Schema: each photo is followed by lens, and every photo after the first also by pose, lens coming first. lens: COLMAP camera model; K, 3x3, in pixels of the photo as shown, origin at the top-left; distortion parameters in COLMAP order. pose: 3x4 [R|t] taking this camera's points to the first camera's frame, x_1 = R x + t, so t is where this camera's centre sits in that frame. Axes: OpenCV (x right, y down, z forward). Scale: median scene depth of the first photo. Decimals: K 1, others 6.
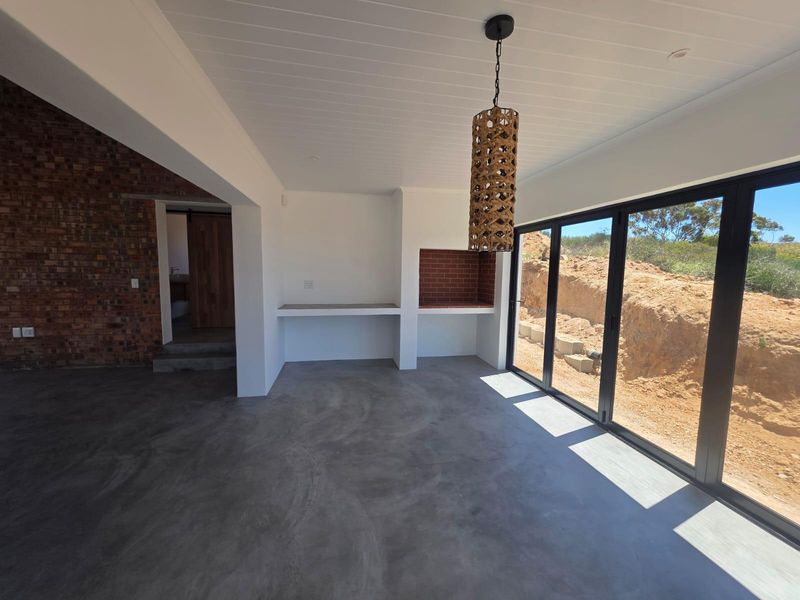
lens RADIAL K [[318.0, 0, 401.3], [0, 318.0, 297.4], [0, 0, 1]] dist [0.003713, -0.000034]
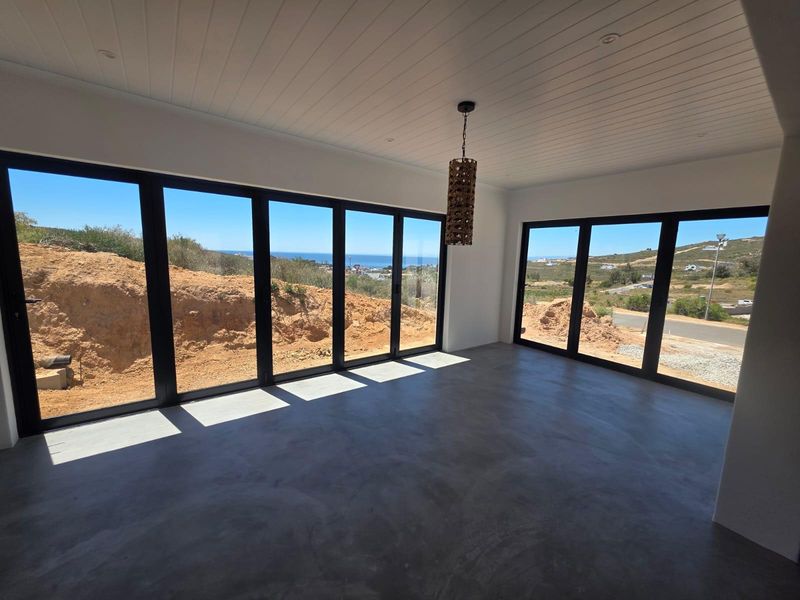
lens RADIAL K [[318.0, 0, 397.4], [0, 318.0, 301.1], [0, 0, 1]] dist [0.003713, -0.000034]
pose [[-0.425249, -0.161398, 0.890569, -0.460602], [0.040490, 0.979594, 0.196866, -0.084715], [-0.904170, 0.119776, -0.410037, 0.856063]]
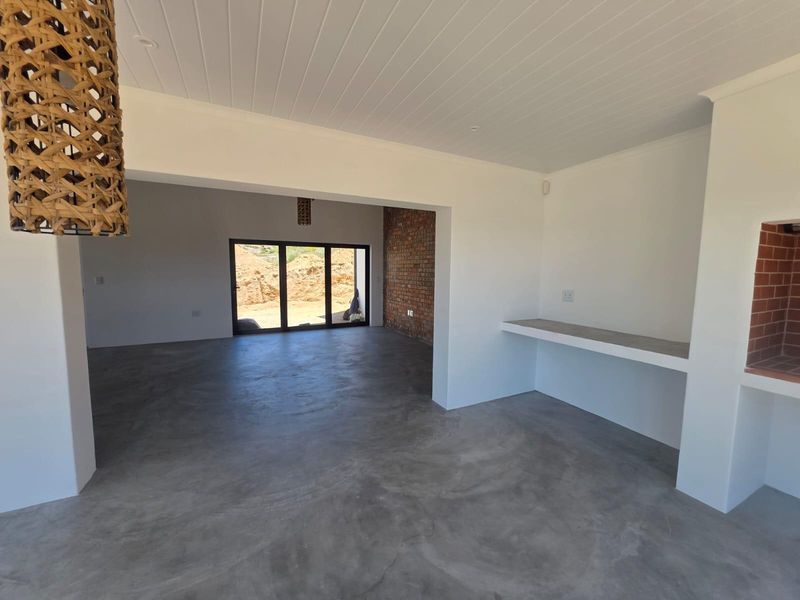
lens RADIAL K [[318.0, 0, 400.6], [0, 318.0, 300.1], [0, 0, 1]] dist [0.003713, -0.000034]
pose [[0.272129, 0.079997, -0.958930, 0.411259], [-0.089226, 0.994343, 0.057630, -0.053642], [0.958115, 0.069878, 0.277727, 0.599428]]
